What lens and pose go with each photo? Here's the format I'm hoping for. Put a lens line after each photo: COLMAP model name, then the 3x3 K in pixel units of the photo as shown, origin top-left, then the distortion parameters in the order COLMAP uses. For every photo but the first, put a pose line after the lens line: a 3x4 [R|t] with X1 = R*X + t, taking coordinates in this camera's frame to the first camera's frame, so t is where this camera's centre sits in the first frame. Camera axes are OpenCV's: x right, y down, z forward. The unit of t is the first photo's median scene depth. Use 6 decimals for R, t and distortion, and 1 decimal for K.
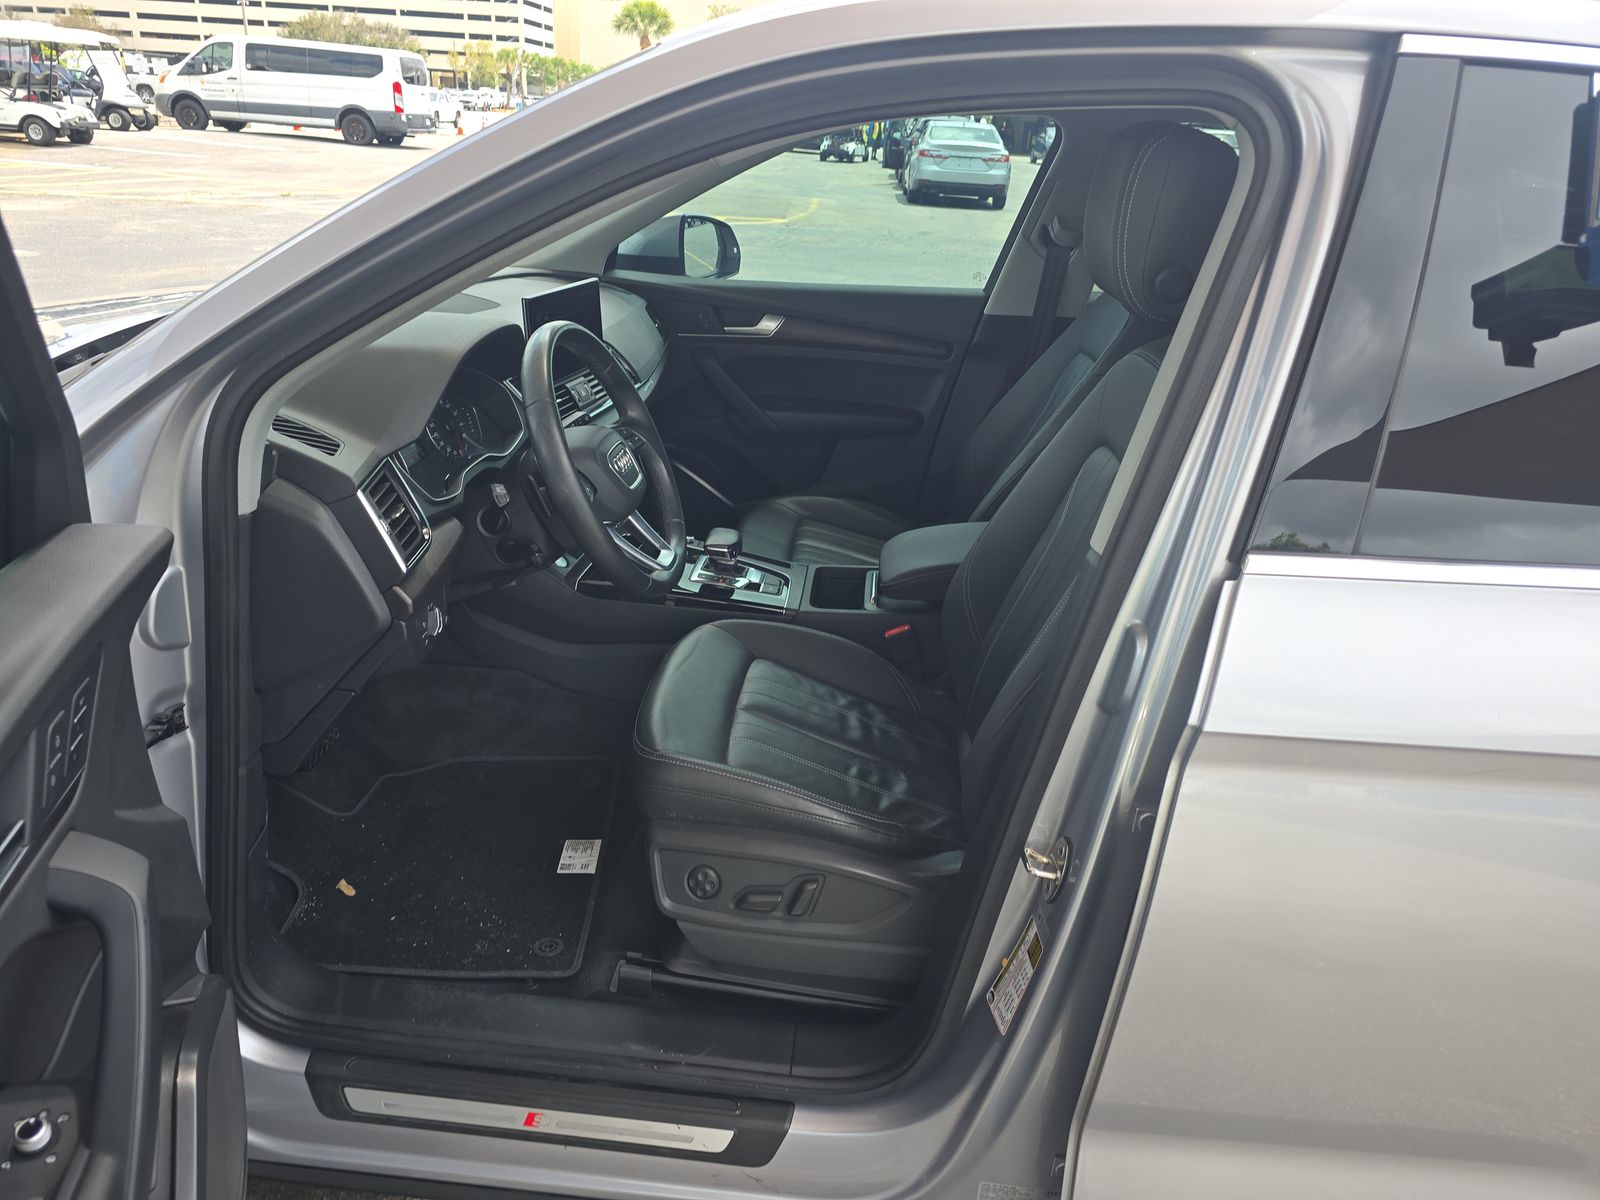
lens RADIAL K [[1112.8, 0, 798.5], [0, 1112.8, 583.2], [0, 0, 1]] dist [0.030032, -0.032197]
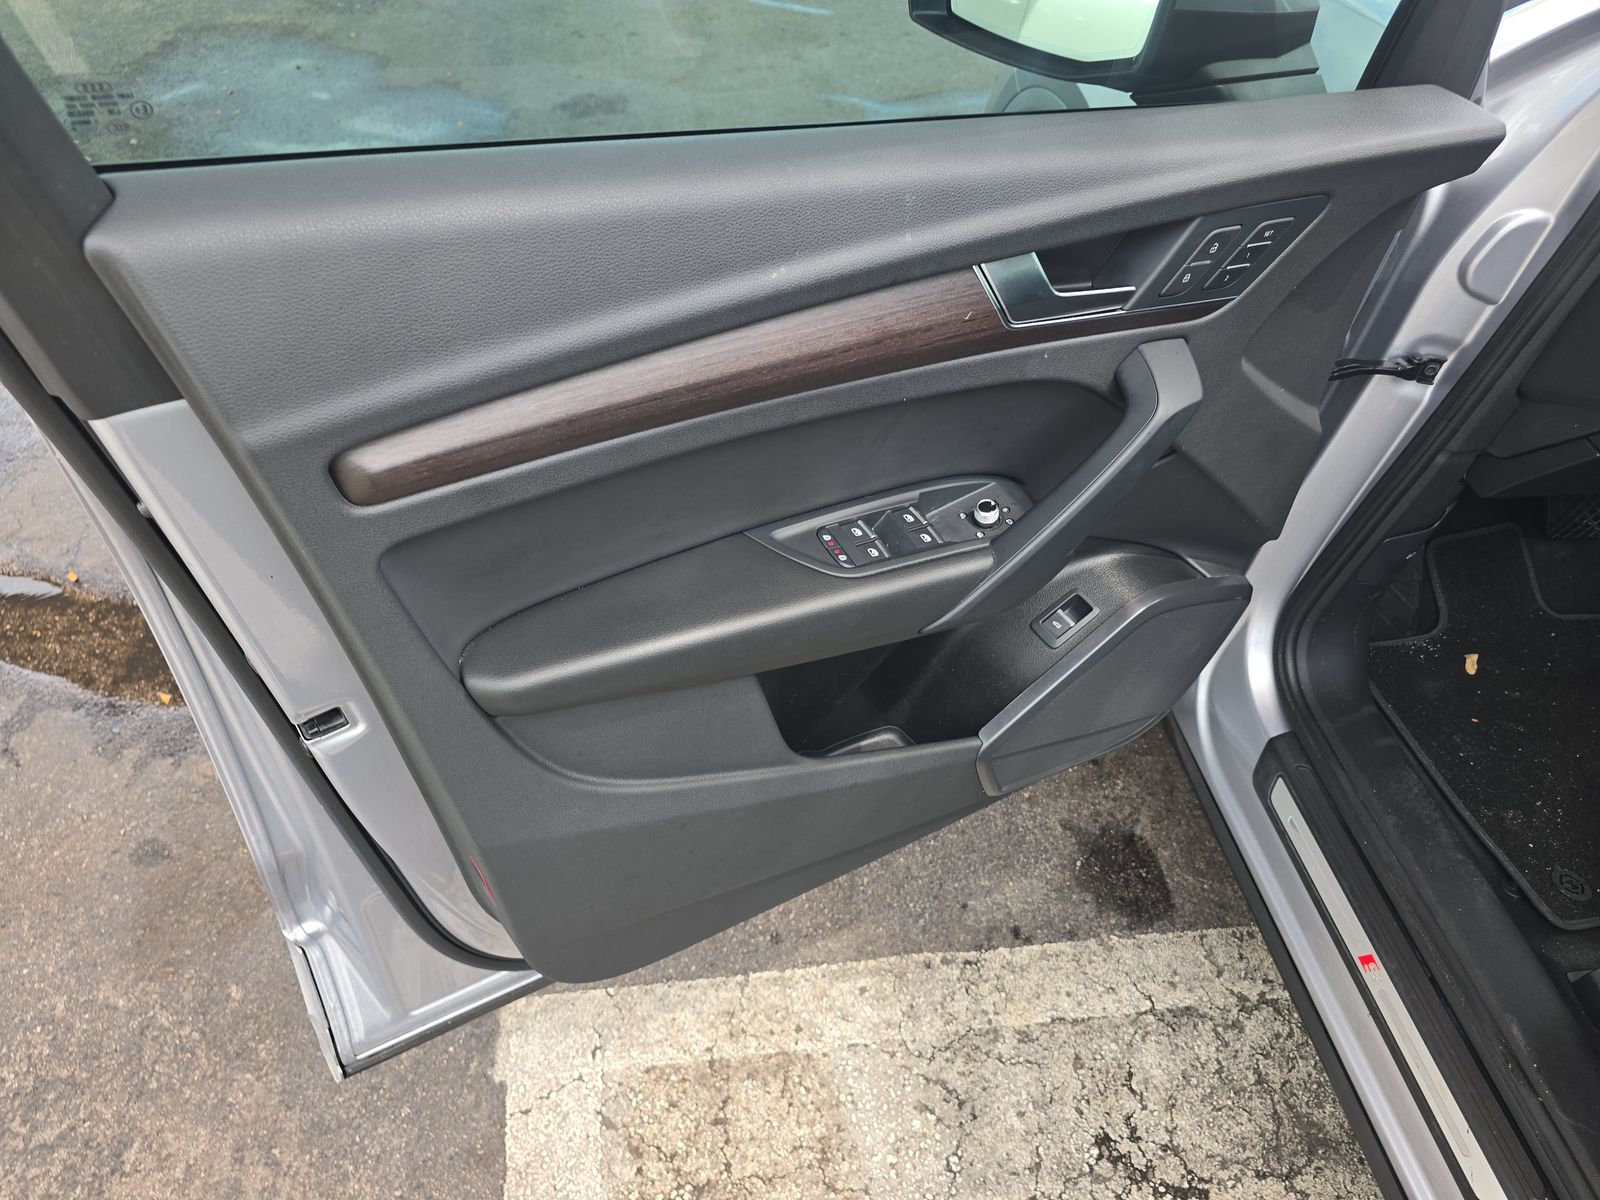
lens RADIAL K [[1112.8, 0, 796.2], [0, 1112.8, 604.8], [0, 0, 1]] dist [0.030032, -0.032197]
pose [[0.198373, 0.640648, -0.741767, 0.146931], [-0.431030, 0.736719, 0.521017, 0.006256], [0.880262, 0.216368, 0.422283, 0.170064]]
